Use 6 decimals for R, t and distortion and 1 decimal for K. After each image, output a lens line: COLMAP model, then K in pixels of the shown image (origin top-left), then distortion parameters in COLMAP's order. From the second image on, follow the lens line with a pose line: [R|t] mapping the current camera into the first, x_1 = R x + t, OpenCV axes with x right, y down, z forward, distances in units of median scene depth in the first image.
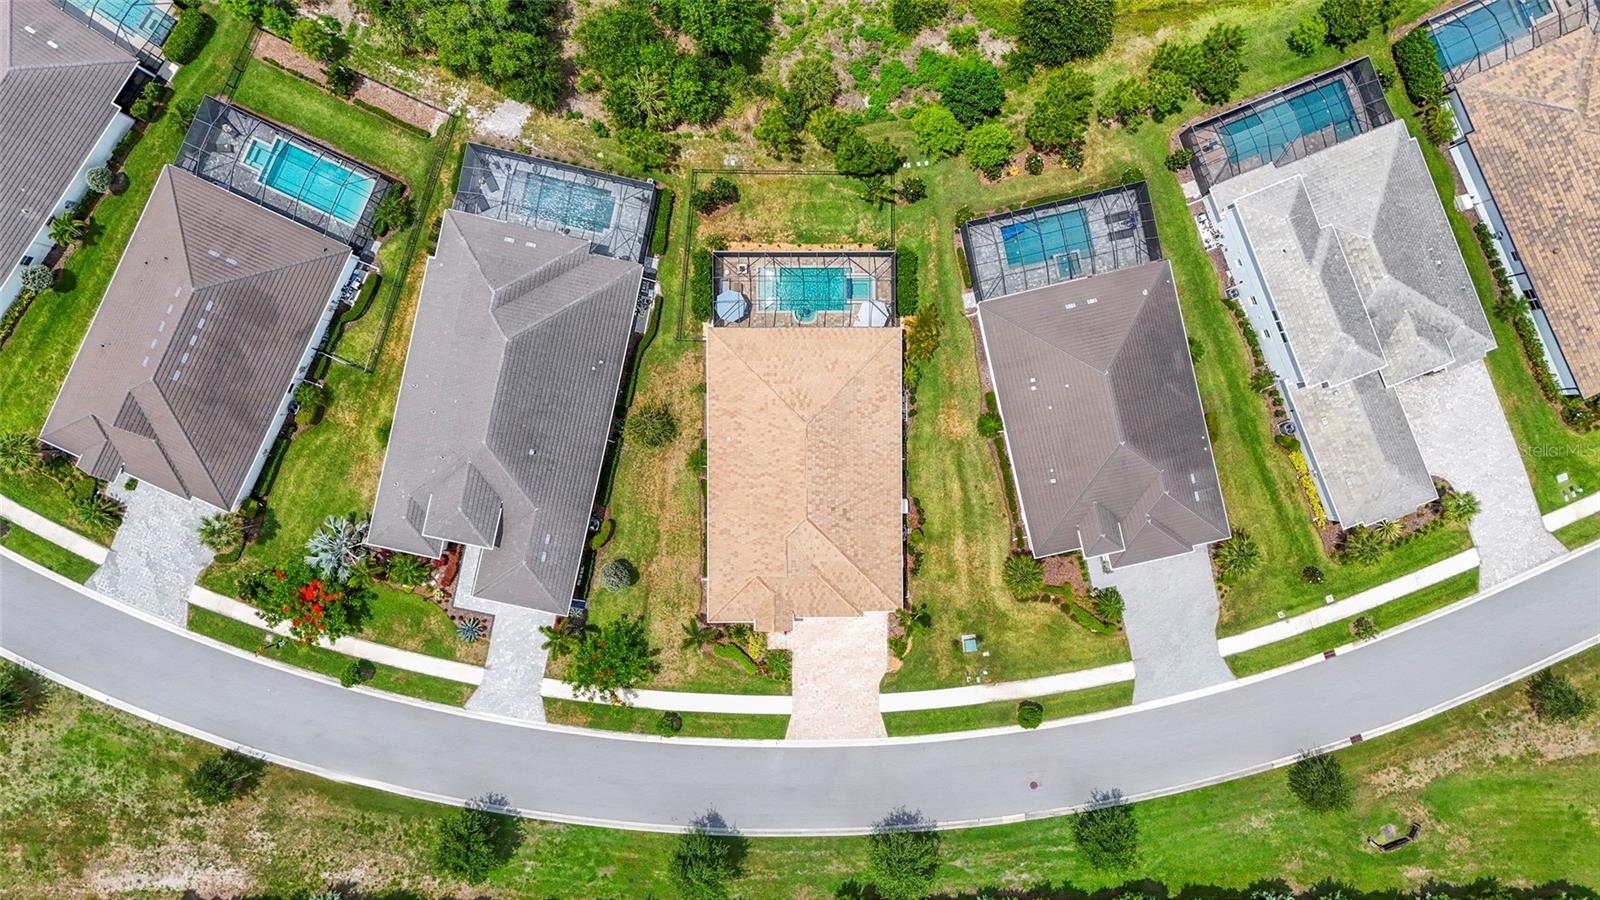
lens RADIAL K [[1178.4, 0, 809.5], [0, 1178.4, 442.8], [0, 0, 1]] dist [0.070498, -0.068962]
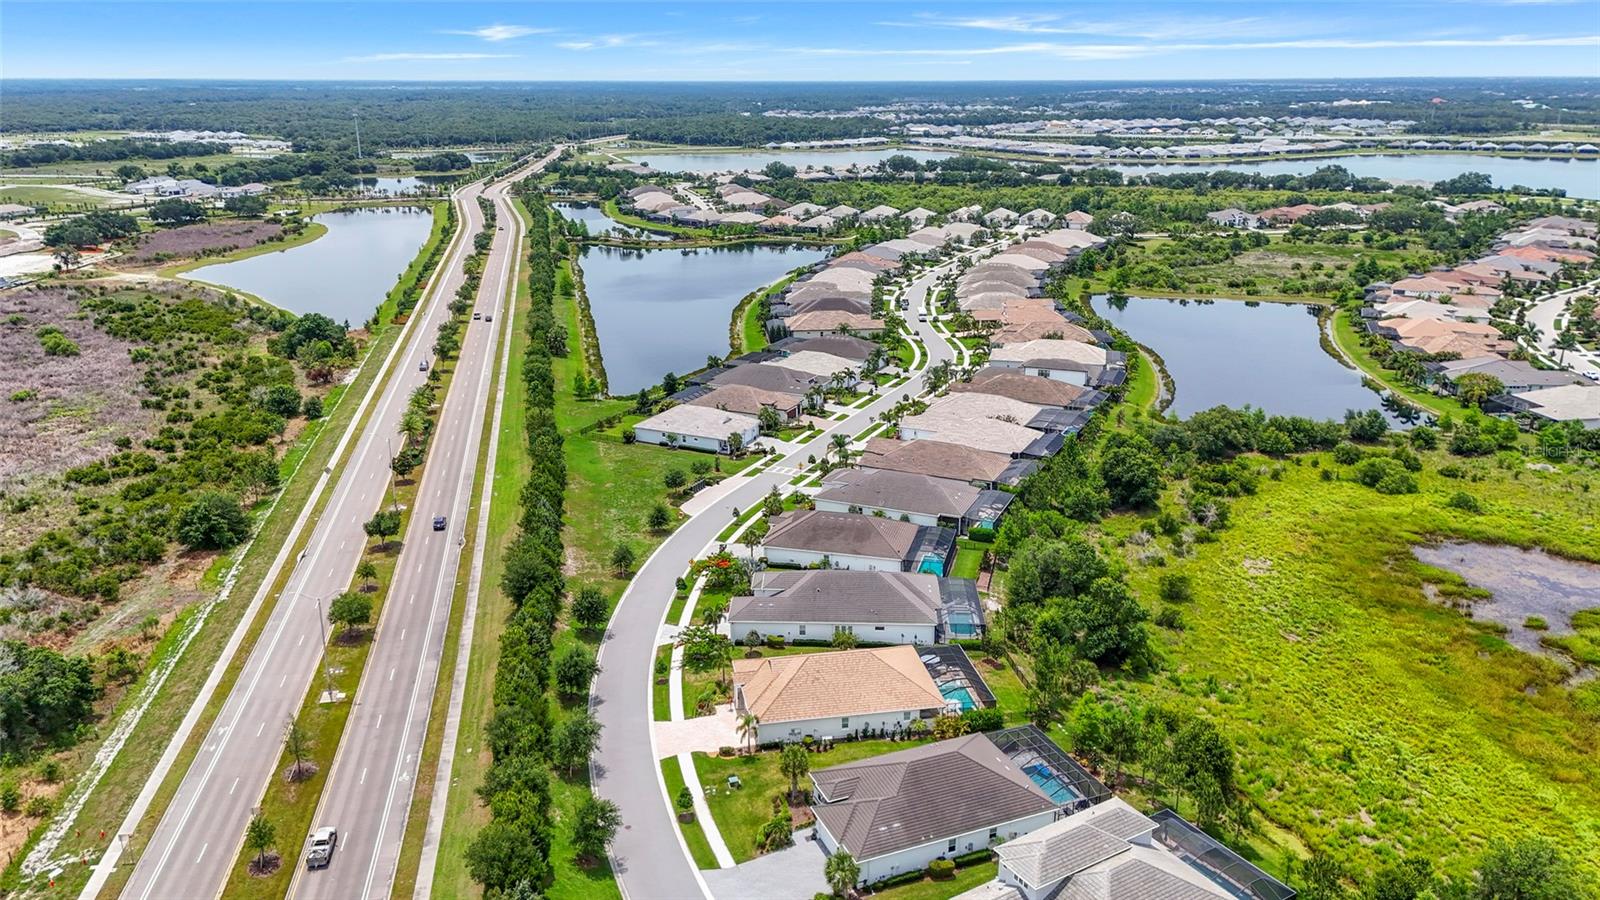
lens RADIAL K [[1178.4, 0, 809.5], [0, 1178.4, 442.8], [0, 0, 1]] dist [0.070498, -0.068962]
pose [[0.180516, 0.271662, -0.945311, 1.308878], [-0.983471, 0.063649, -0.169512, 0.288785], [0.014118, 0.960286, 0.278661, 0.264176]]
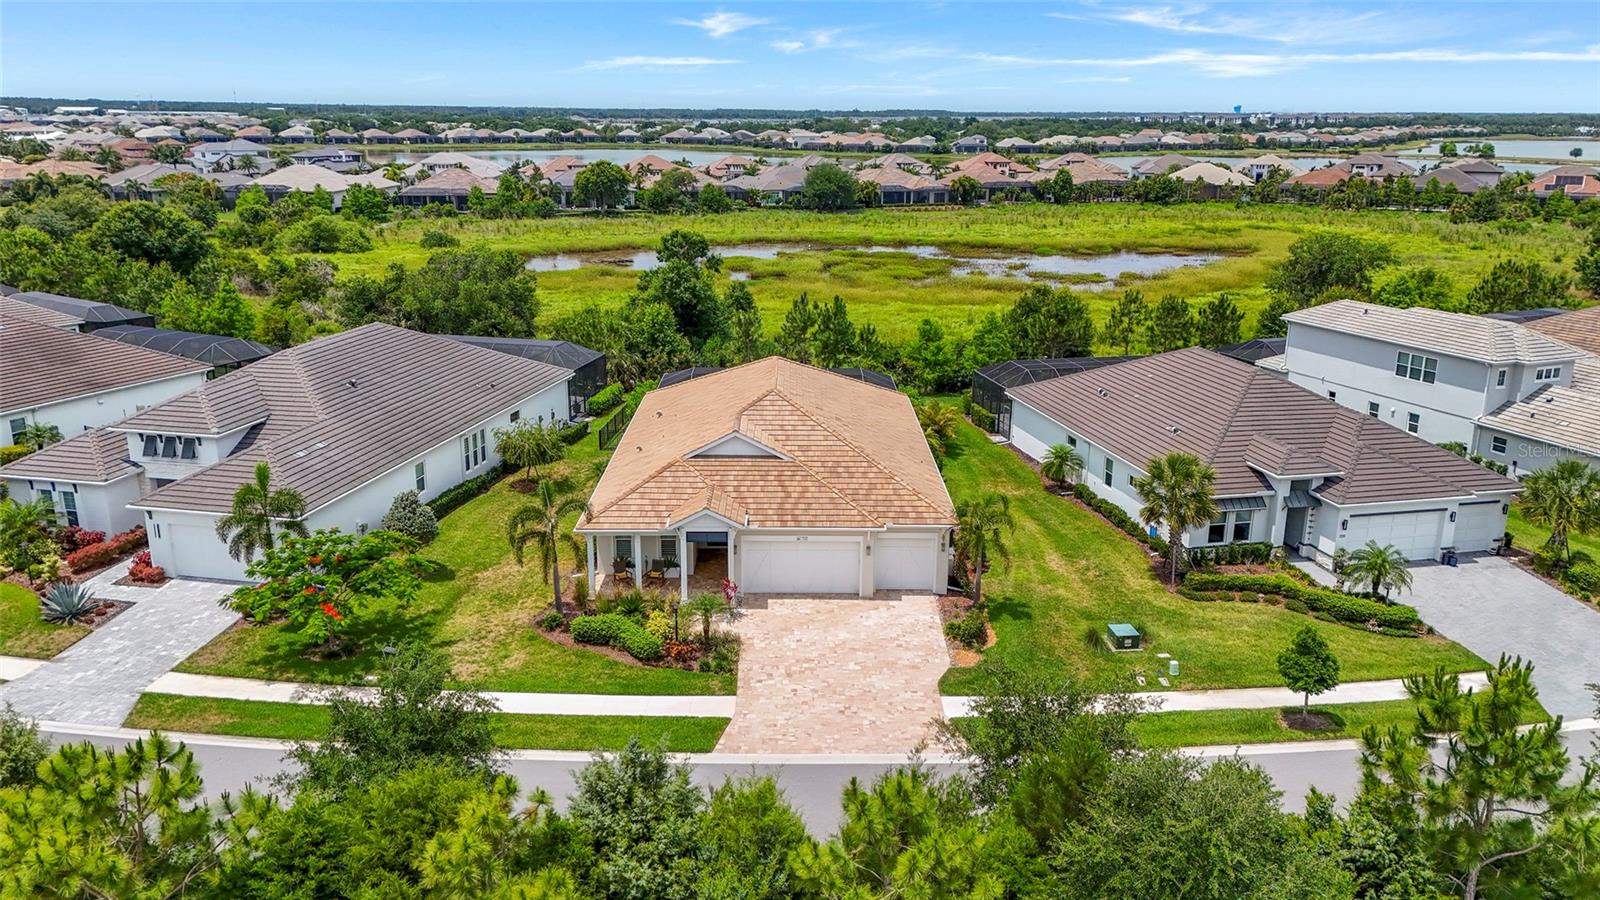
lens RADIAL K [[1178.4, 0, 809.5], [0, 1178.4, 442.8], [0, 0, 1]] dist [0.070498, -0.068962]
pose [[0.999928, -0.011049, 0.004614, 0.010906], [0.007559, 0.283635, -0.958902, 0.598614], [0.009286, 0.958869, 0.283699, 0.792389]]
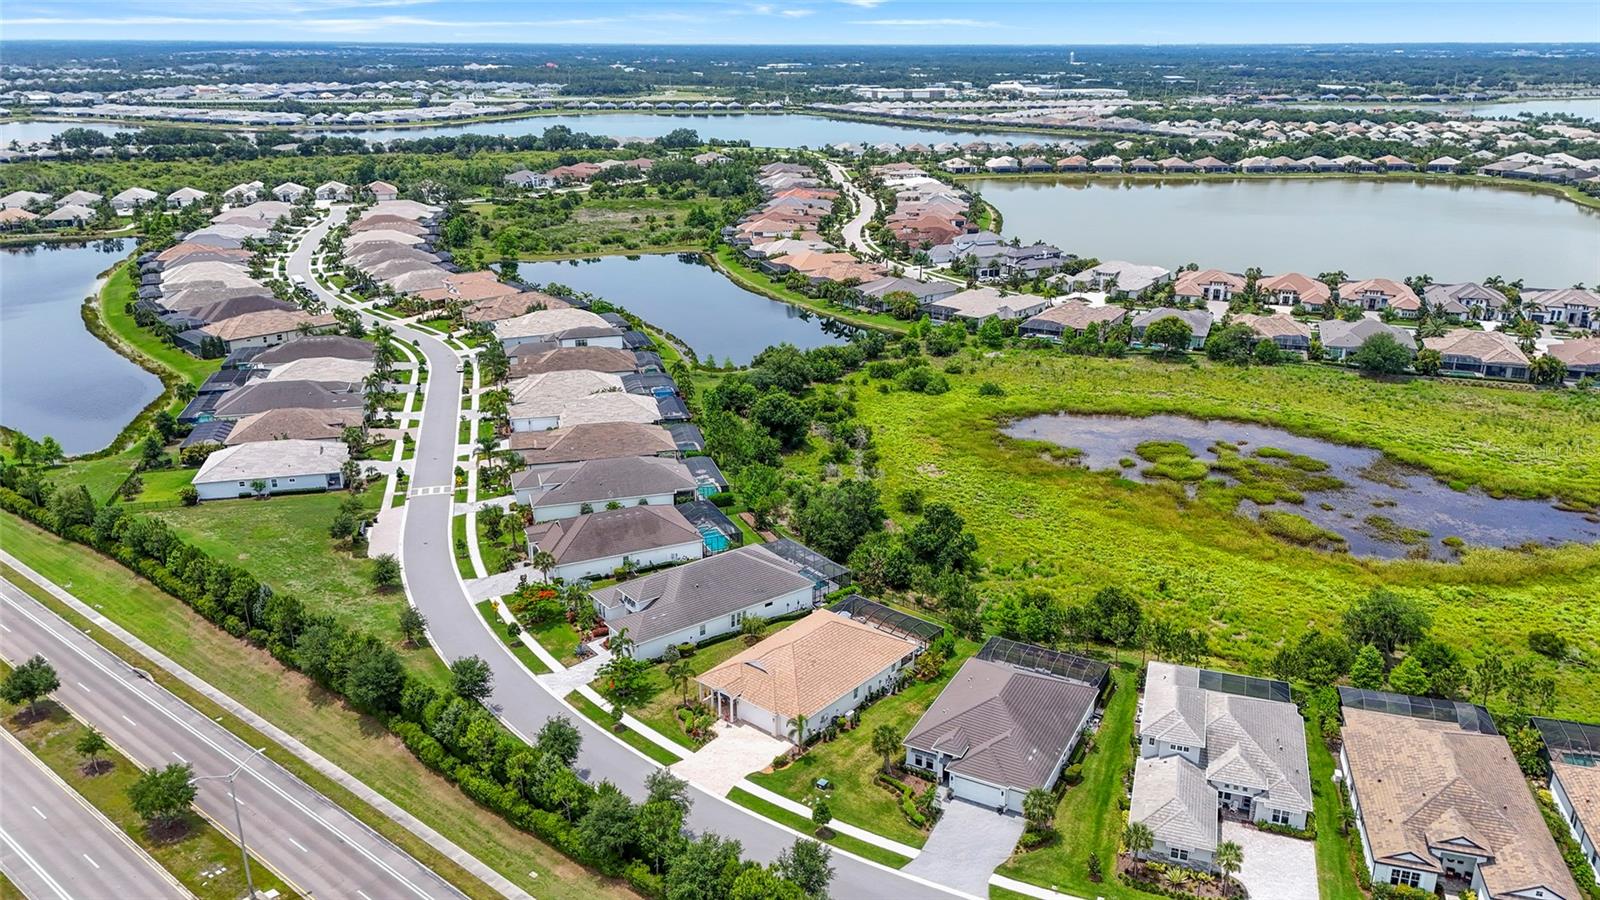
lens RADIAL K [[1178.4, 0, 809.5], [0, 1178.4, 442.8], [0, 0, 1]] dist [0.070498, -0.068962]
pose [[0.763322, 0.191385, -0.617019, 0.838472], [-0.645770, 0.252525, -0.720563, 1.002082], [0.017908, 0.948474, 0.316349, 0.251933]]
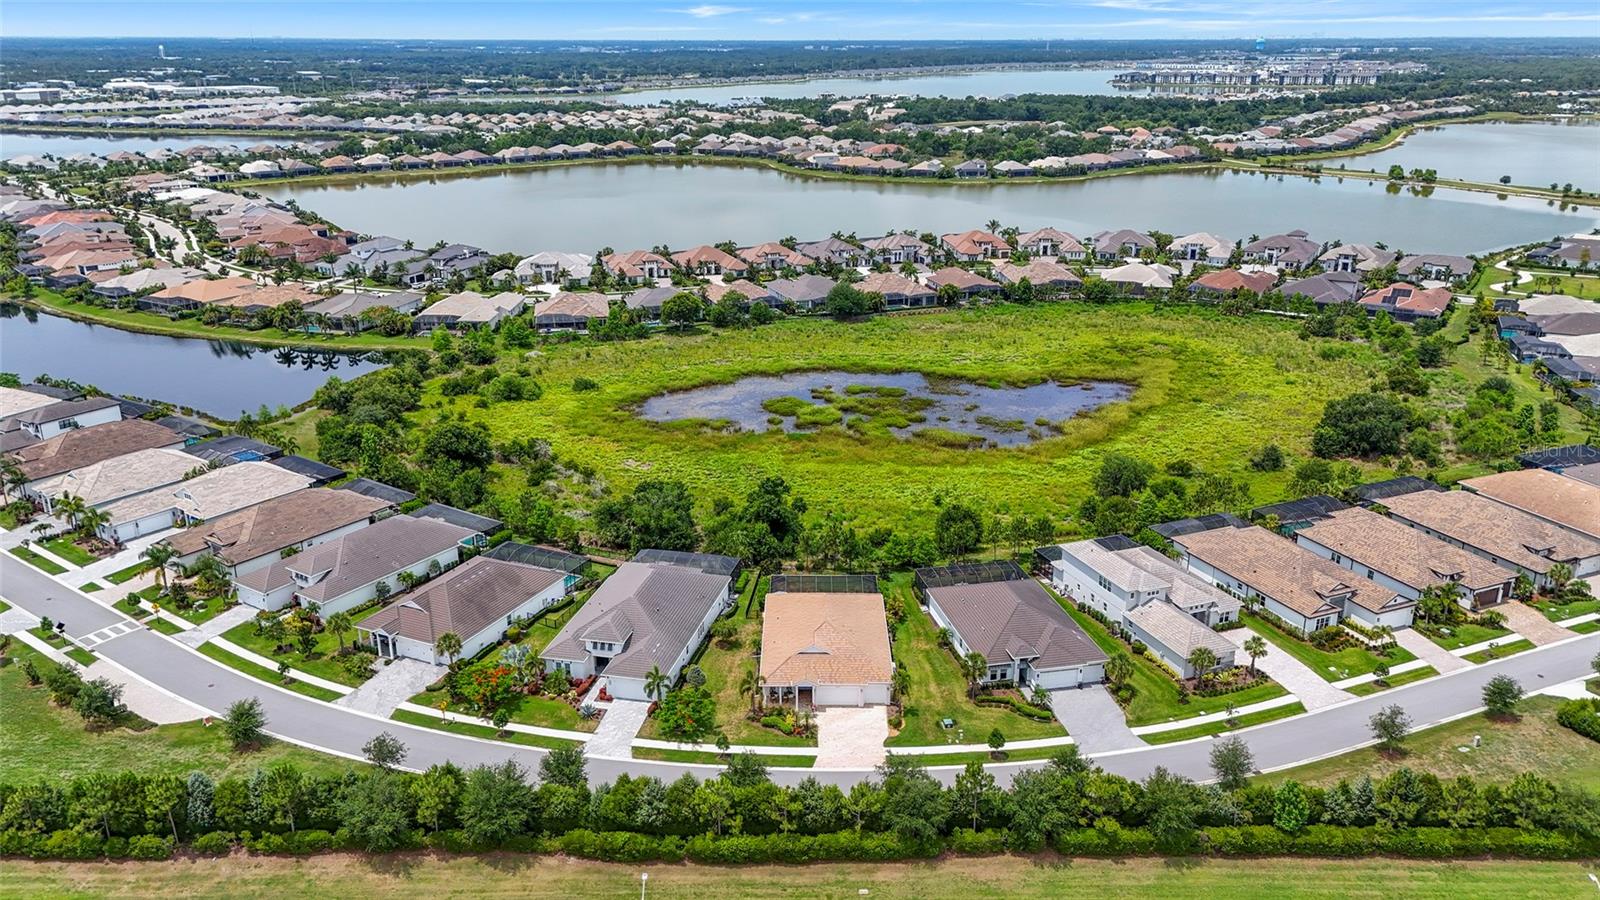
lens RADIAL K [[1178.4, 0, 809.5], [0, 1178.4, 442.8], [0, 0, 1]] dist [0.070498, -0.068962]
pose [[0.999815, -0.015654, -0.011137, -0.003951], [-0.005300, 0.332470, -0.943099, 1.359340], [0.018466, 0.942984, 0.332325, 0.233484]]
